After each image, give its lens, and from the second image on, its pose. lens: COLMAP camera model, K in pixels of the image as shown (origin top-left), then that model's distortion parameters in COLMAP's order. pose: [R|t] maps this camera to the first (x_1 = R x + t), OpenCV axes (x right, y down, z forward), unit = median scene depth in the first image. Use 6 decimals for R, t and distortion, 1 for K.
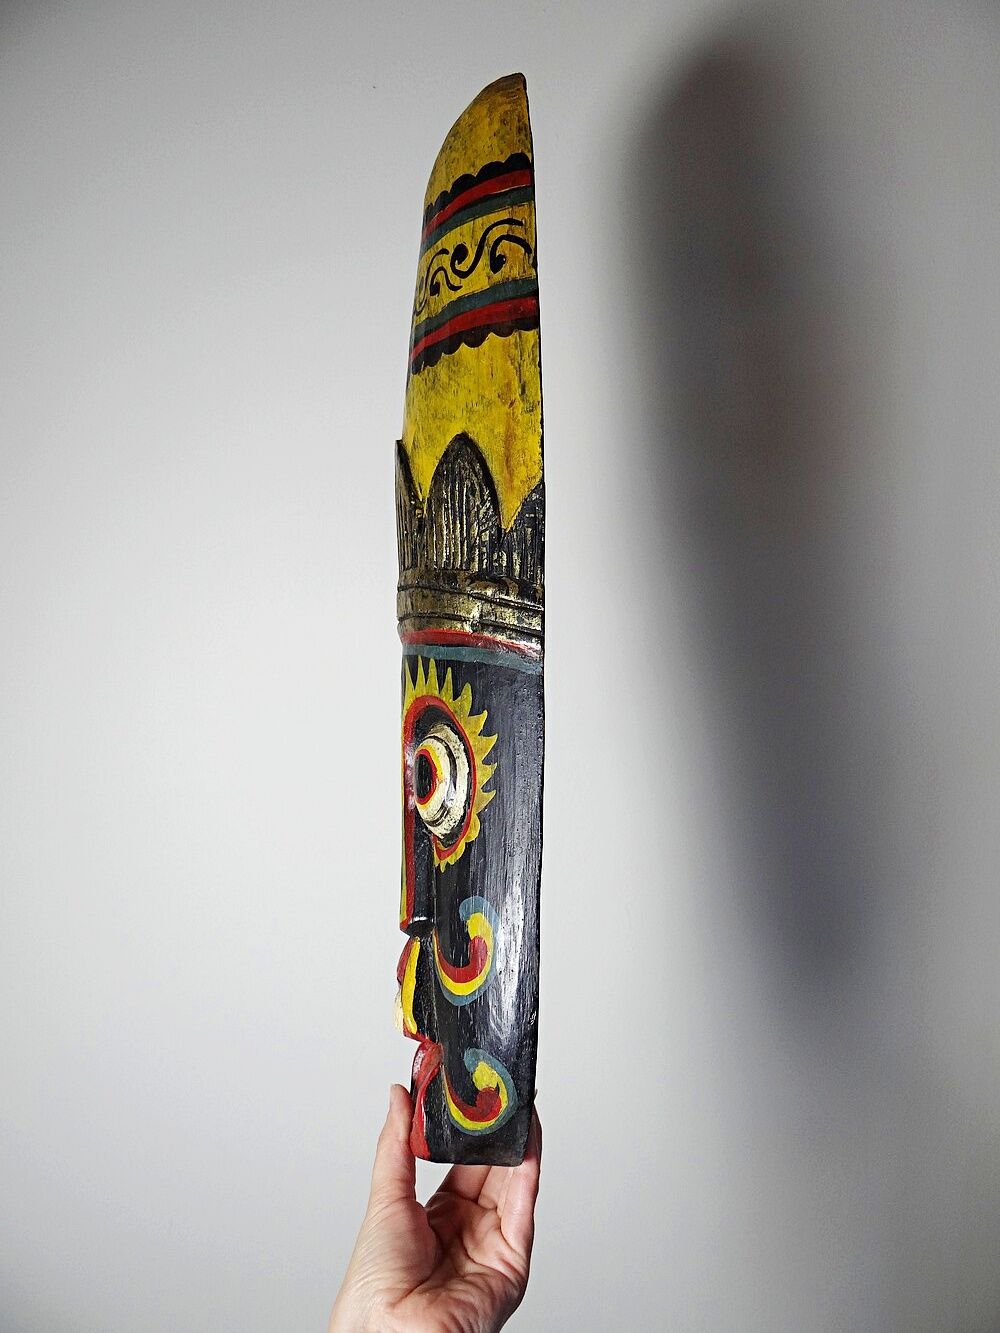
lens RADIAL K [[1043.7, 0, 500.1], [0, 1043.7, 692.2], [0, 0, 1]] dist [-0.008941, -0.002261]
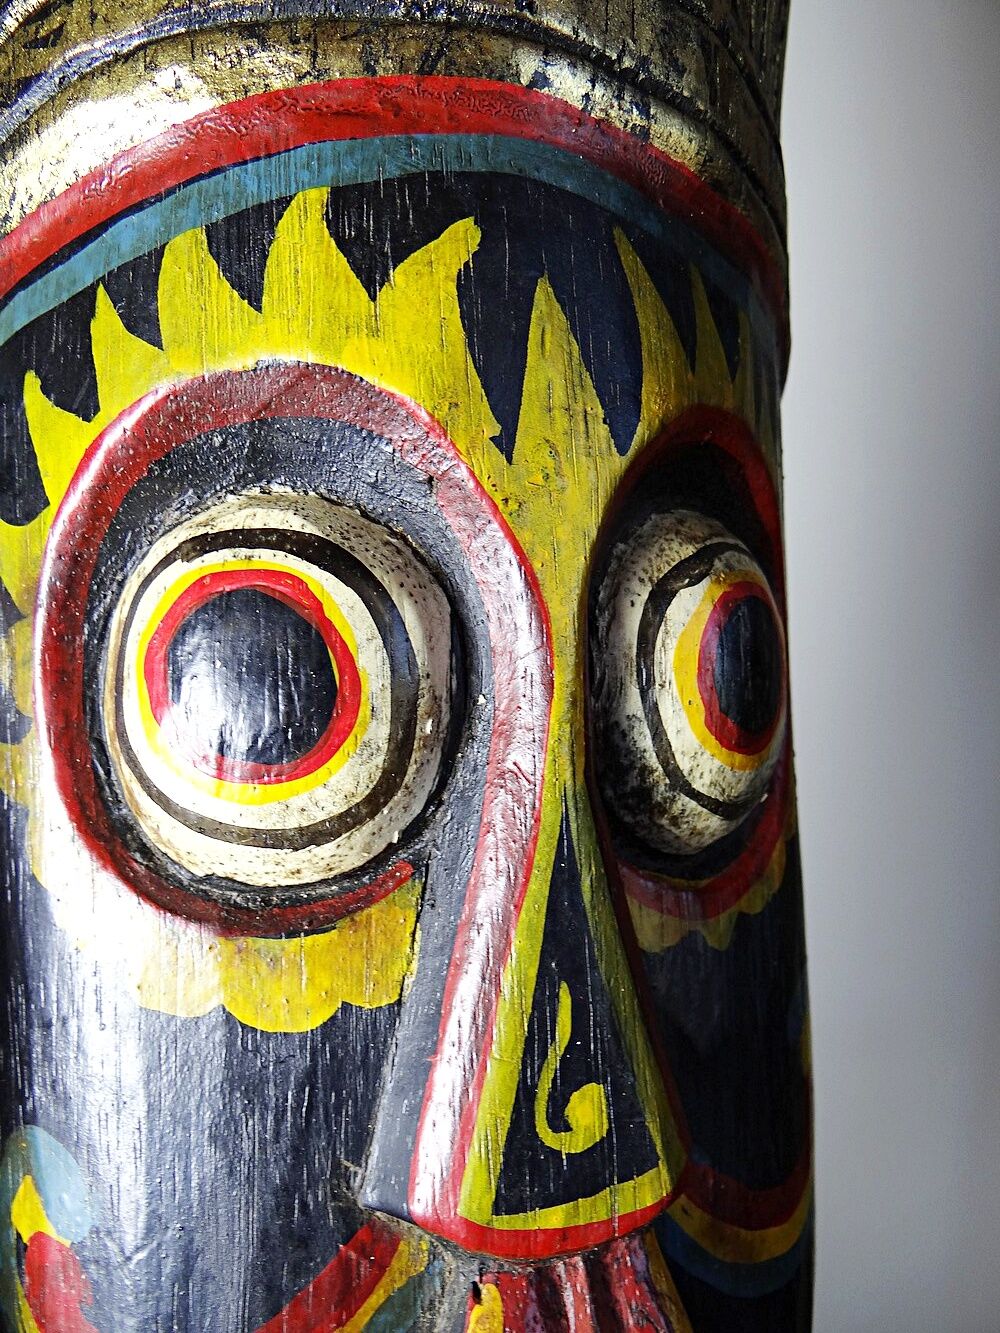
lens RADIAL K [[1043.7, 0, 501.1], [0, 1043.7, 677.0], [0, 0, 1]] dist [-0.008941, -0.002261]
pose [[-0.279096, 0.018005, 0.960094, -0.363540], [-0.095569, 0.994339, -0.046429, 0.107039], [-0.955496, -0.104713, -0.275795, 1.168982]]
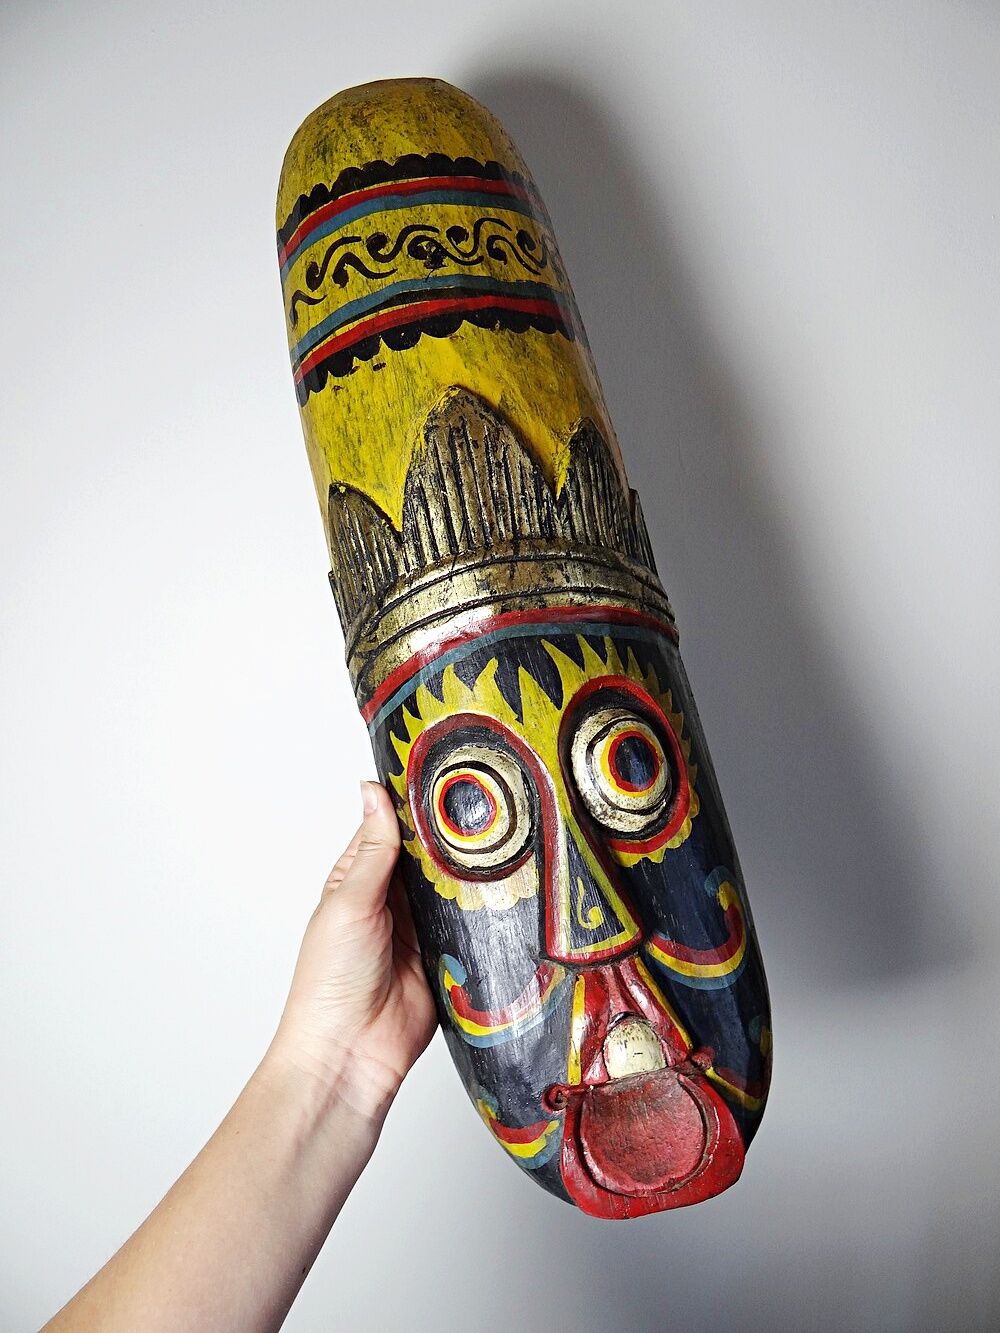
lens RADIAL K [[1043.7, 0, 481.1], [0, 1043.7, 688.6], [0, 0, 1]] dist [-0.008941, -0.002261]
pose [[0.107836, 0.109645, 0.988104, -1.000246], [0.129855, 0.983831, -0.123342, 0.114367], [-0.985652, 0.141611, 0.091854, 1.046485]]
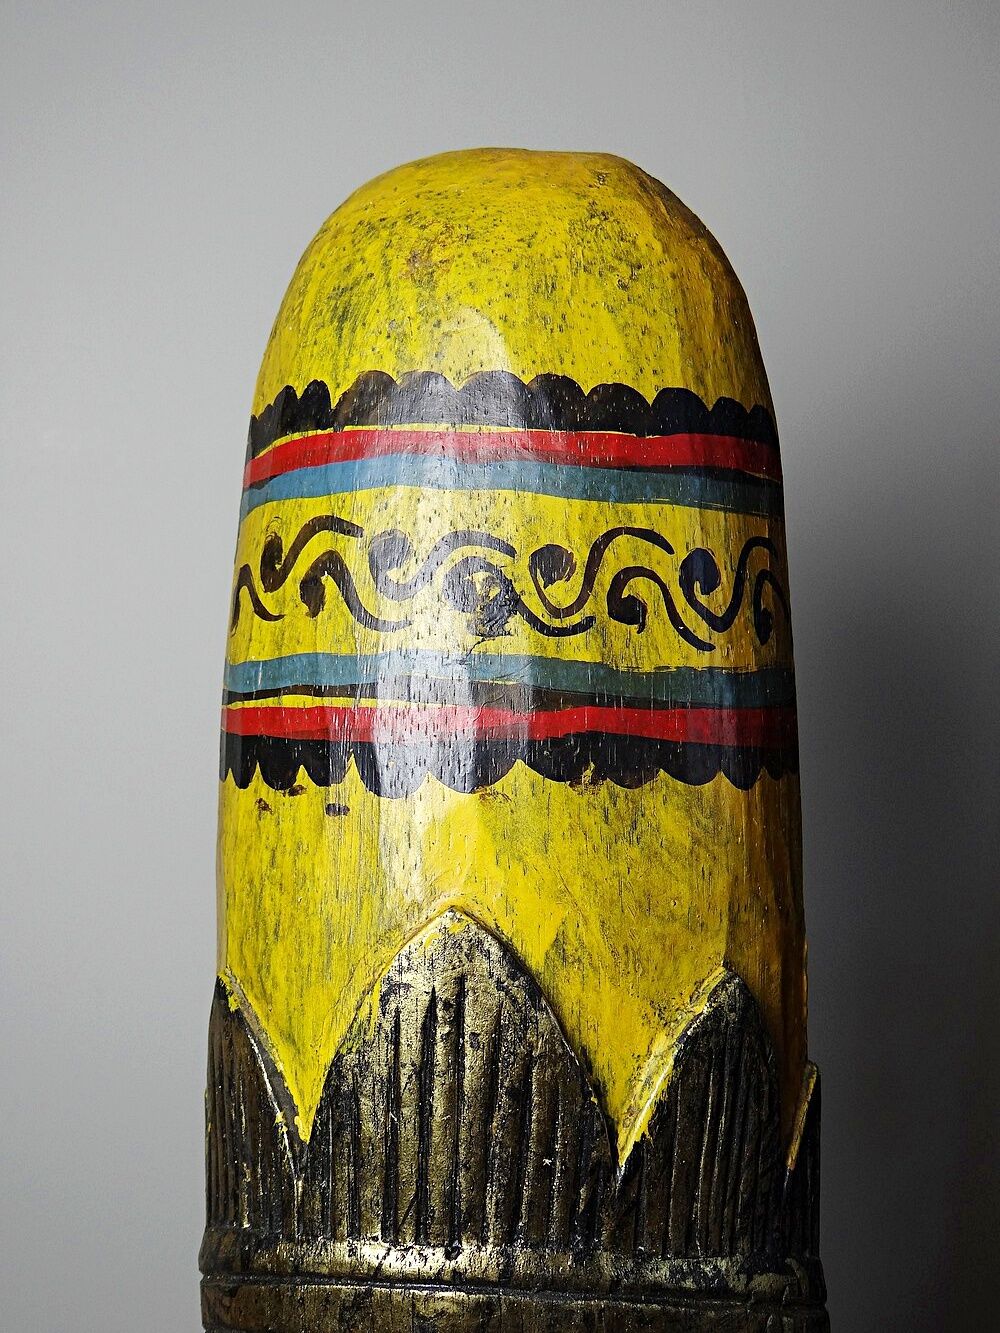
lens RADIAL K [[1446.2, 0, 501.5], [0, 1446.2, 665.2], [0, 0, 1]] dist [-0.013726, 0.000000]
pose [[0.247570, 0.051493, 0.967501, -0.728094], [-0.098864, 0.994717, -0.027643, -0.361749], [-0.963813, -0.088807, 0.251353, 0.949544]]
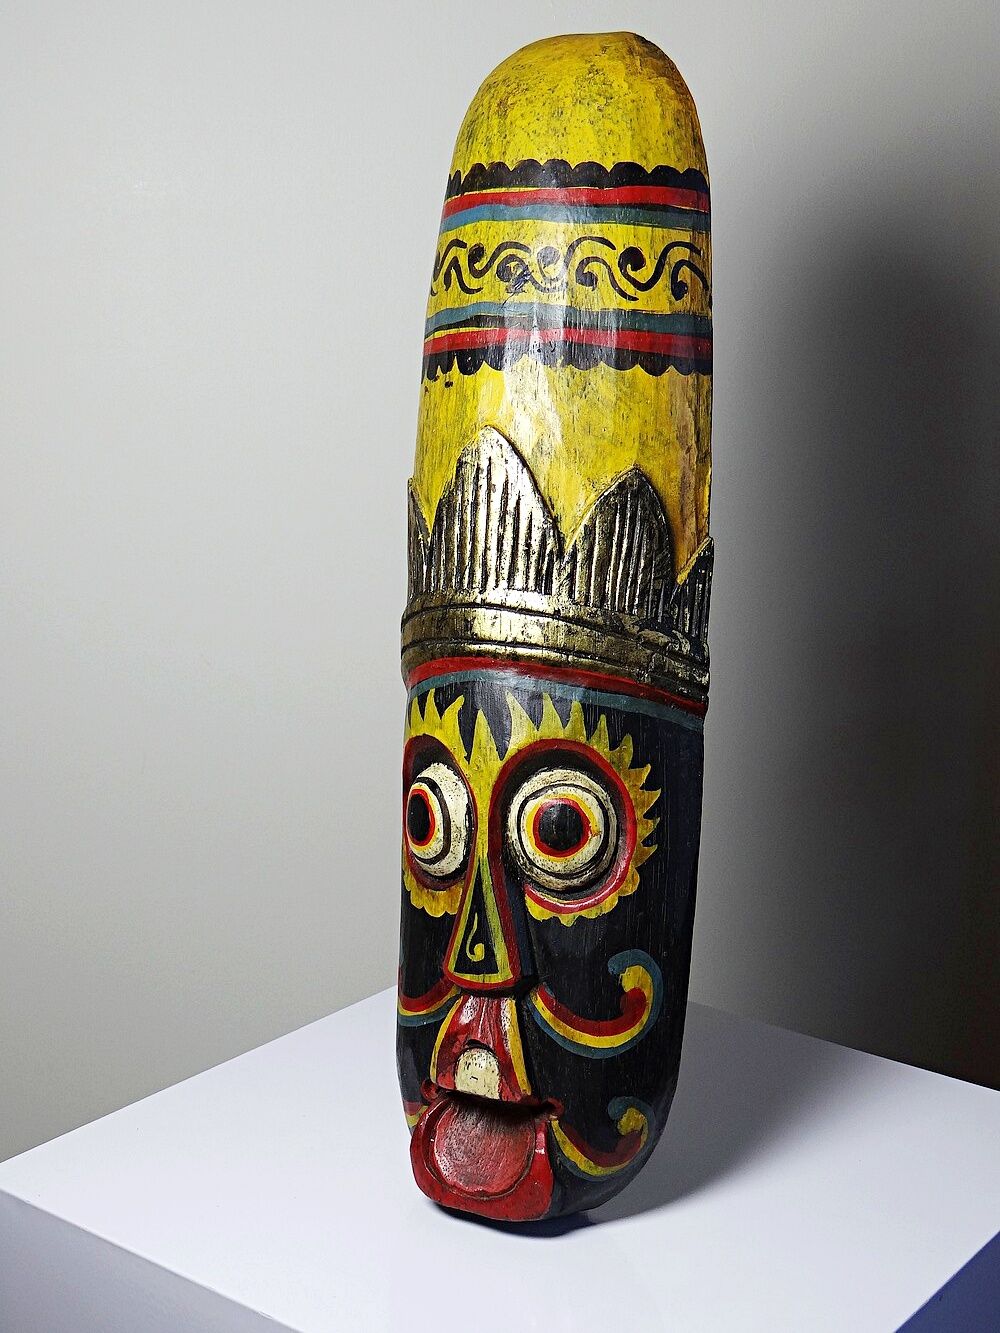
lens RADIAL K [[1895.1, 0, 459.4], [0, 1895.1, 693.4], [0, 0, 1]] dist [-0.016102, 0.000000]
pose [[0.632322, 0.013025, 0.774596, -1.461781], [-0.125048, 0.988463, 0.085459, -0.172922], [-0.764547, -0.150899, 0.626656, 0.021721]]
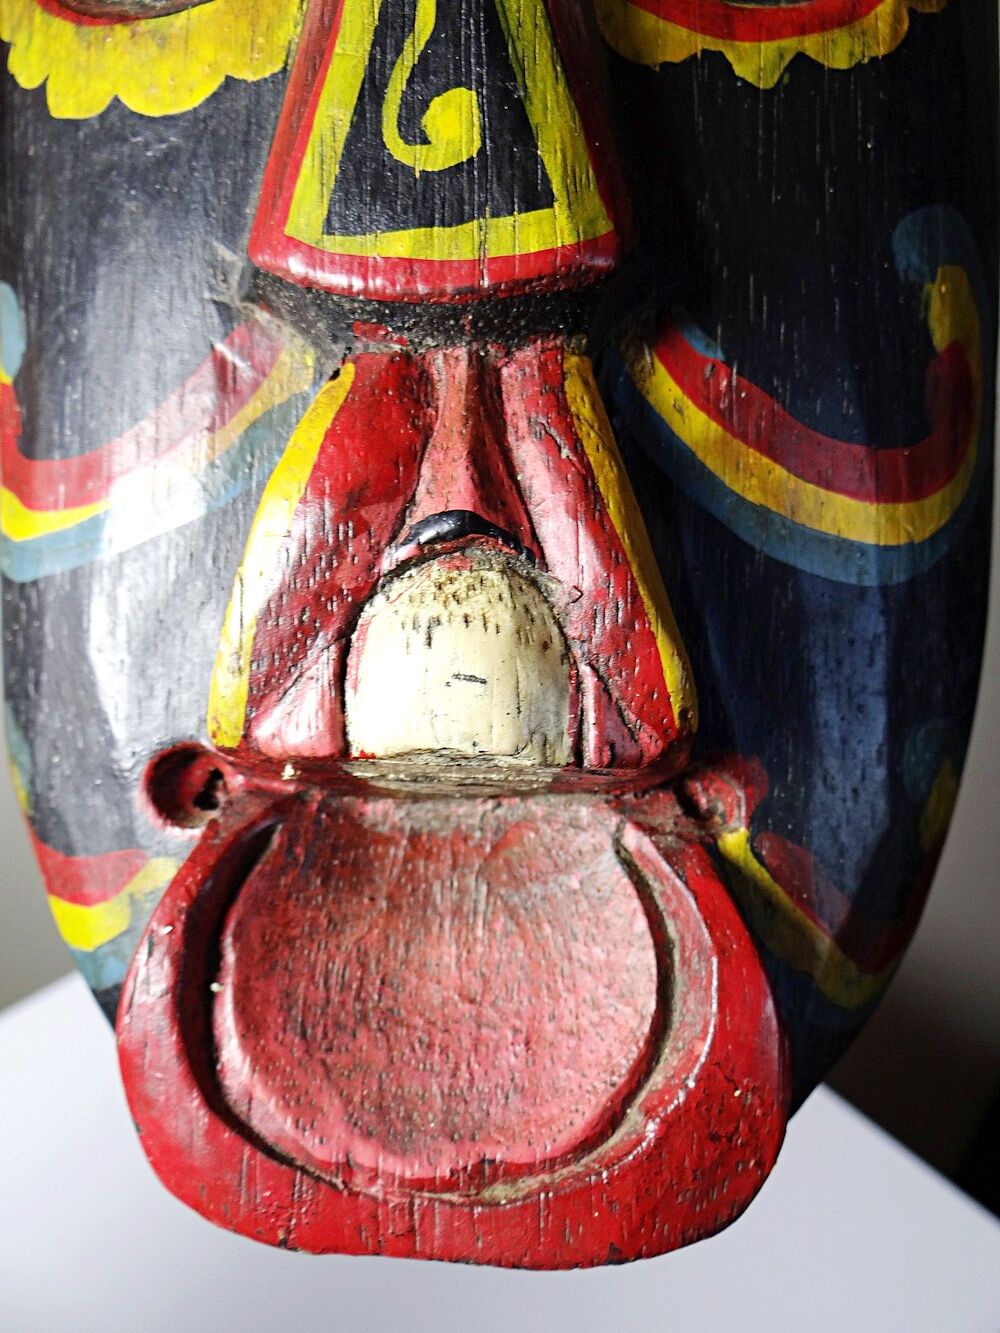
lens RADIAL K [[1043.7, 0, 502.5], [0, 1043.7, 674.0], [0, 0, 1]] dist [-0.008941, -0.002261]
pose [[0.170909, -0.022355, 0.985033, -0.315929], [-0.119727, 0.991863, 0.043284, 0.308574], [-0.977986, -0.125333, 0.166841, 0.999087]]
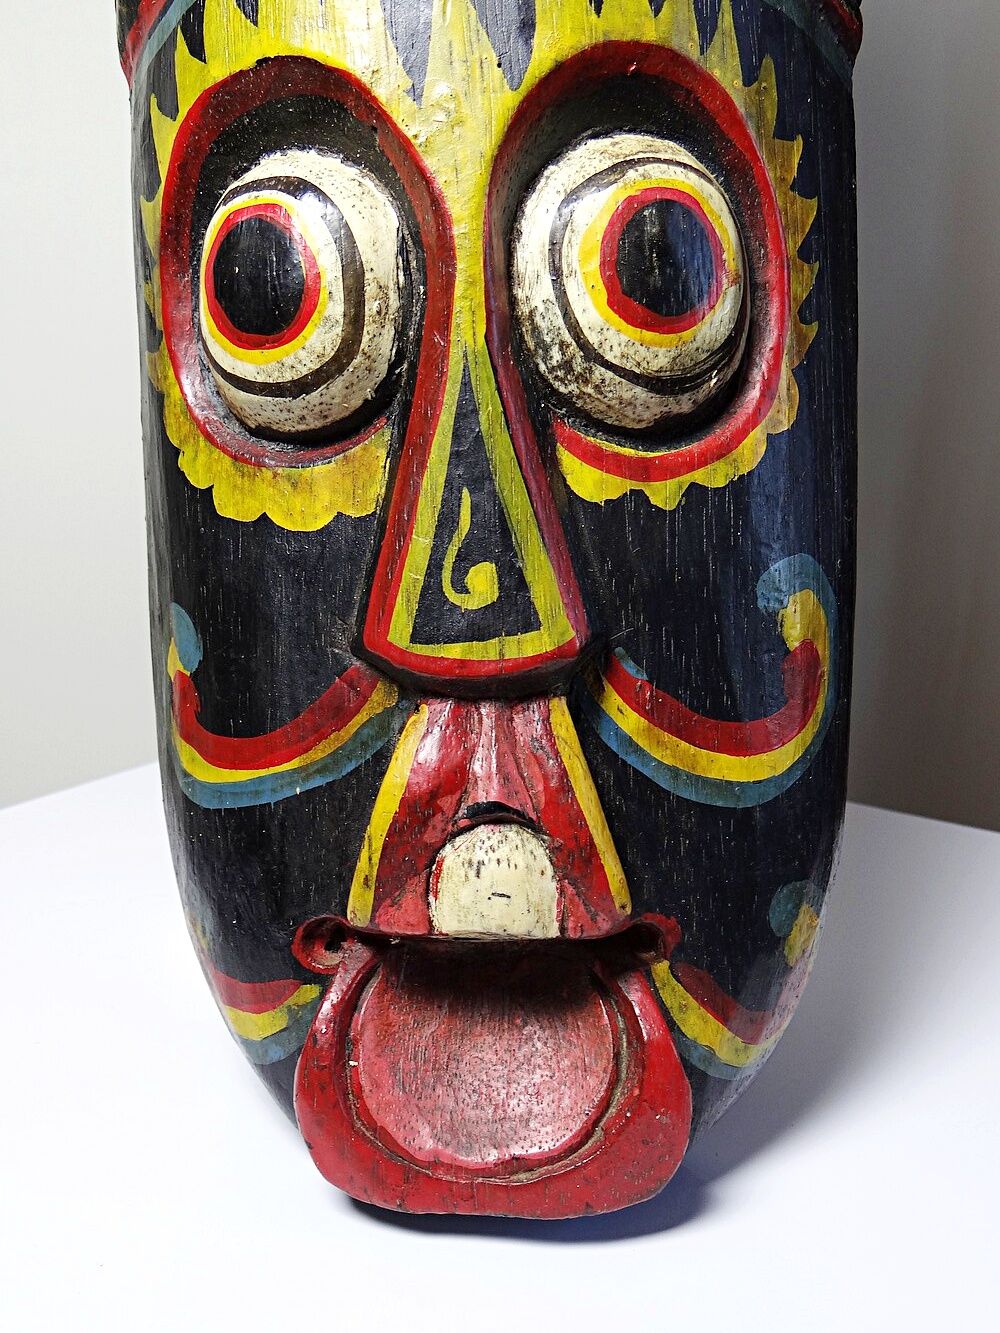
lens RADIAL K [[1446.2, 0, 487.0], [0, 1446.2, 683.1], [0, 0, 1]] dist [-0.013726, 0.000000]
pose [[0.180183, -0.078070, 0.980530, -0.625188], [-0.091783, 0.991162, 0.095782, 0.192130], [-0.979342, -0.107255, 0.171425, 0.962883]]
